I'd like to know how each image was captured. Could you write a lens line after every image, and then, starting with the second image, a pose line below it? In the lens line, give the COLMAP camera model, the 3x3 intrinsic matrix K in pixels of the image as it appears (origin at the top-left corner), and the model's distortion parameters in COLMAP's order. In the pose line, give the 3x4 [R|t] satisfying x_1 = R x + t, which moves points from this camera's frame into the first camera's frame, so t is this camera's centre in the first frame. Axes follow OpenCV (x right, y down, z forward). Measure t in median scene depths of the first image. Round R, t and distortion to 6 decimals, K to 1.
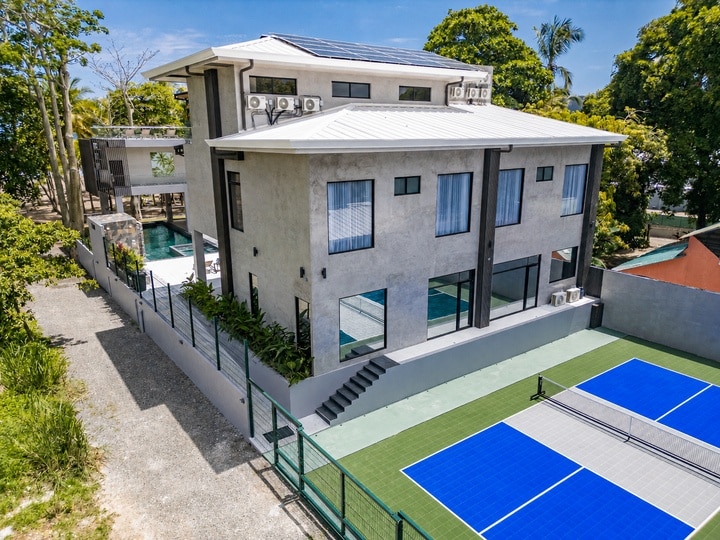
lens RADIAL K [[513.3, 0, 361.4], [0, 513.3, 271.4], [0, 0, 1]] dist [0.056262, -0.031908]
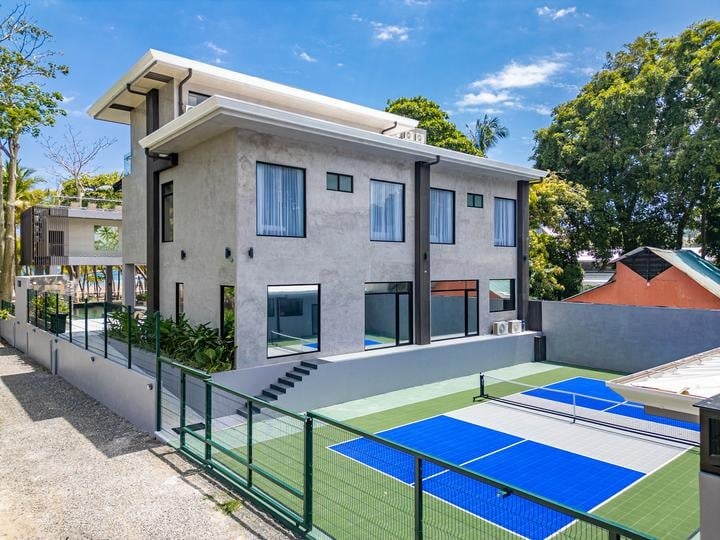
lens RADIAL K [[513.3, 0, 361.5], [0, 513.3, 271.8], [0, 0, 1]] dist [0.056262, -0.031908]
pose [[0.996935, 0.004272, 0.078122, 0.044615], [0.015852, 0.966768, -0.255165, 0.219570], [-0.076616, 0.255621, 0.963736, 0.049990]]
